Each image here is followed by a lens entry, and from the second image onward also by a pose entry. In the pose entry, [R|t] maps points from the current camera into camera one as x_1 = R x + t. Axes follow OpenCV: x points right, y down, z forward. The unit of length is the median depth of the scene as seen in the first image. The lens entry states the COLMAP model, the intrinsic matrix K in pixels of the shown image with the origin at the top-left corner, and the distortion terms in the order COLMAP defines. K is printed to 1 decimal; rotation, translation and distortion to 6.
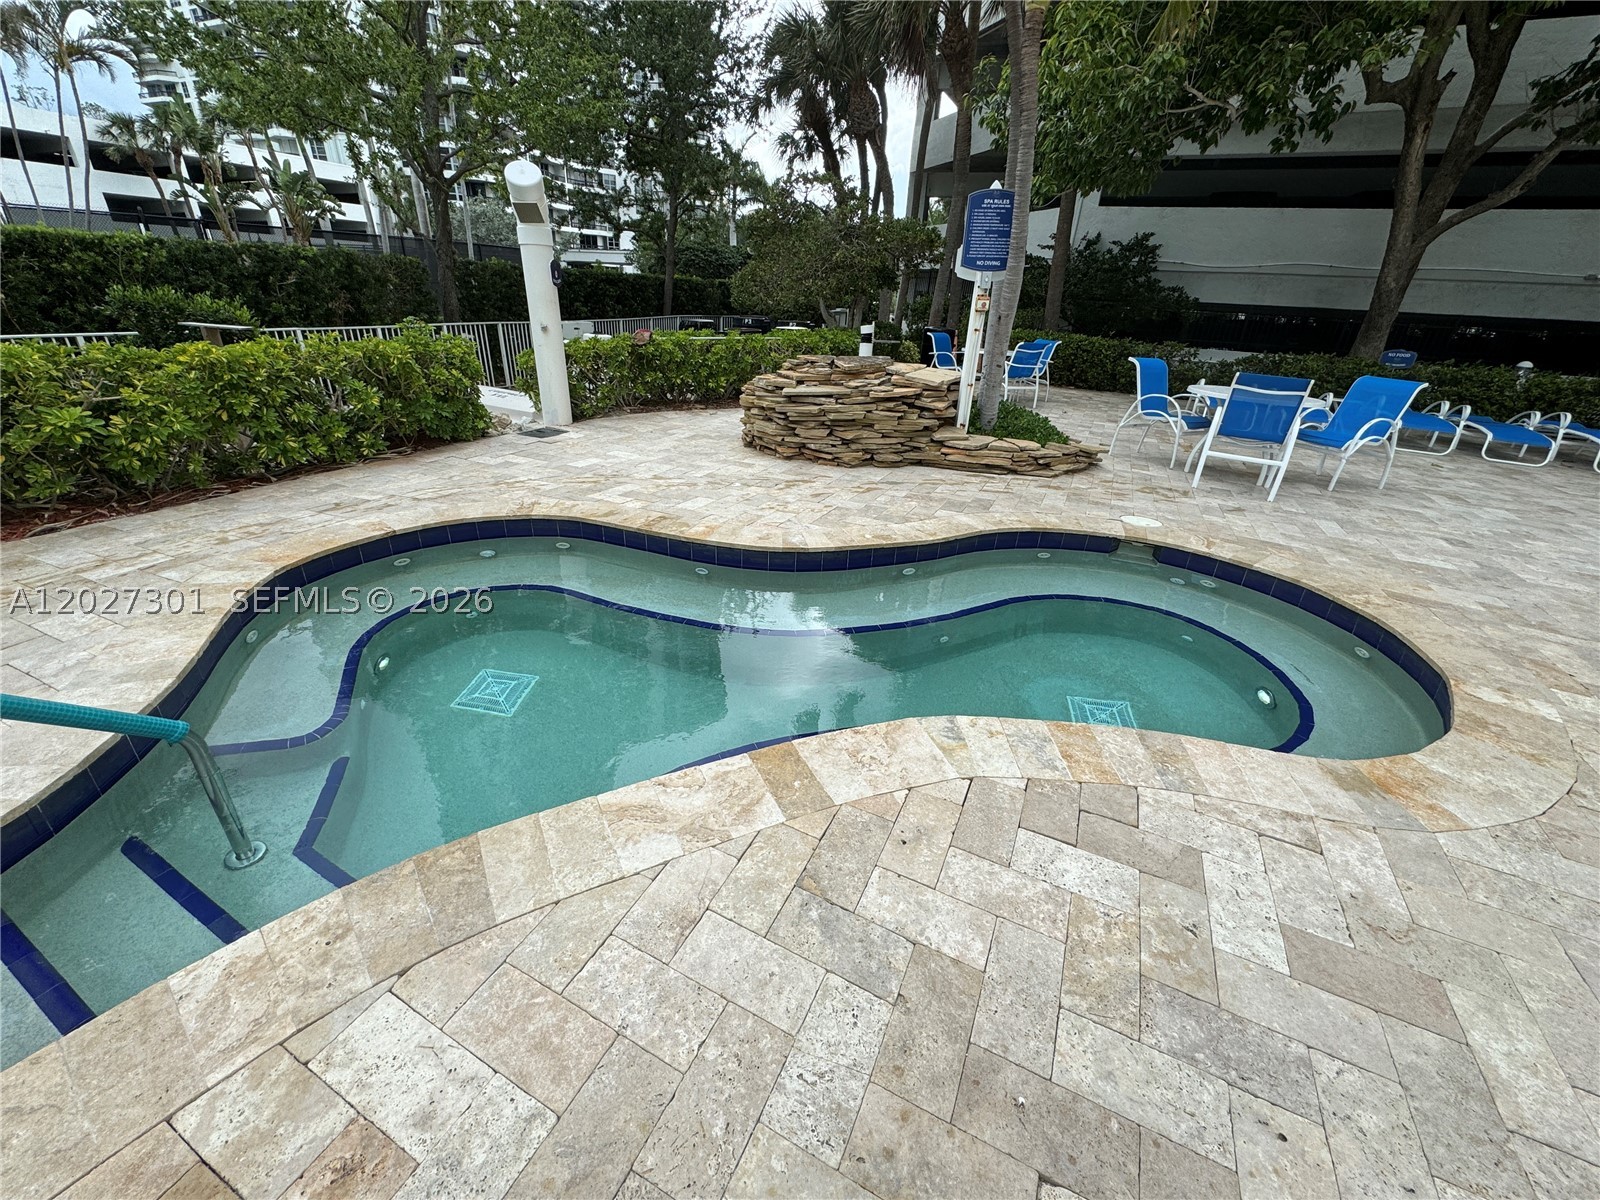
lens RADIAL K [[643.2, 0, 793.3], [0, 643.2, 597.4], [0, 0, 1]] dist [-0.002241, 0.002791]
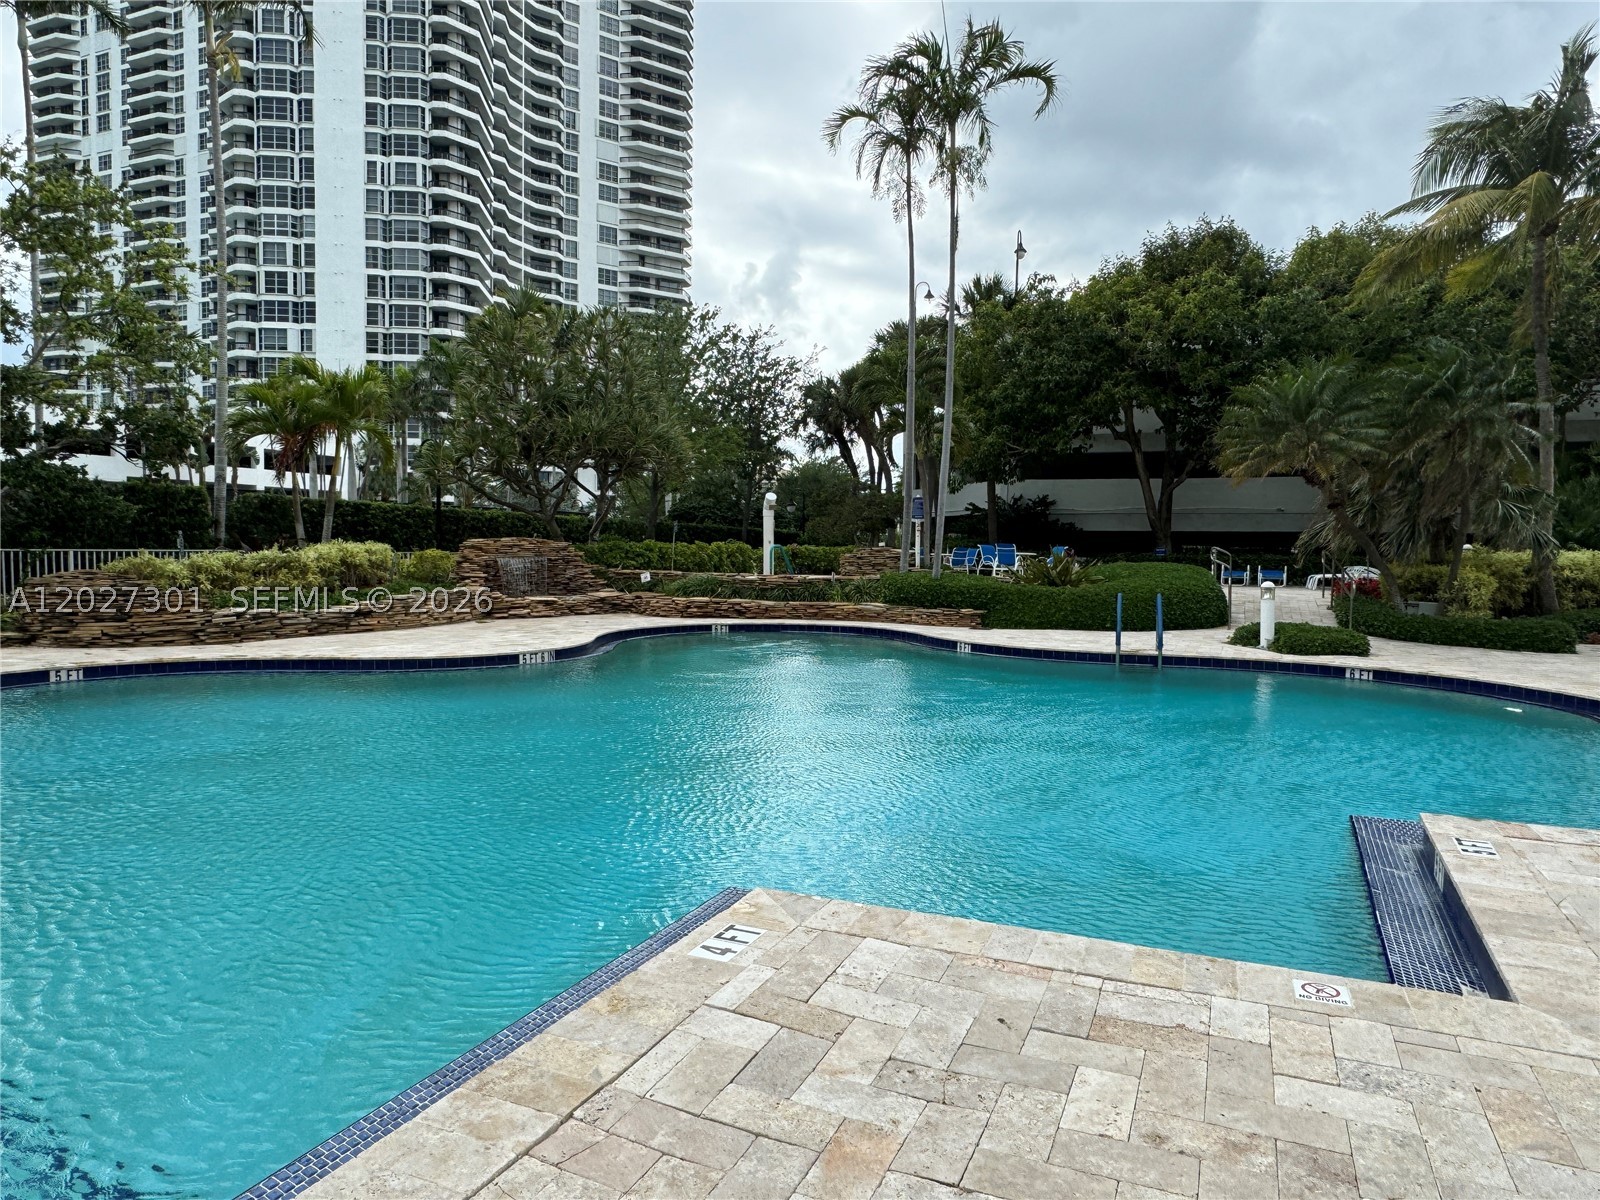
lens RADIAL K [[1016.0, 0, 799.0], [0, 1016.0, 598.5], [0, 0, 1]] dist [-0.003605, -0.000597]
pose [[0.998977, -0.033984, 0.029829, -0.162360], [0.042867, 0.921683, -0.385567, 0.631279], [-0.014390, 0.386452, 0.922197, -1.240319]]
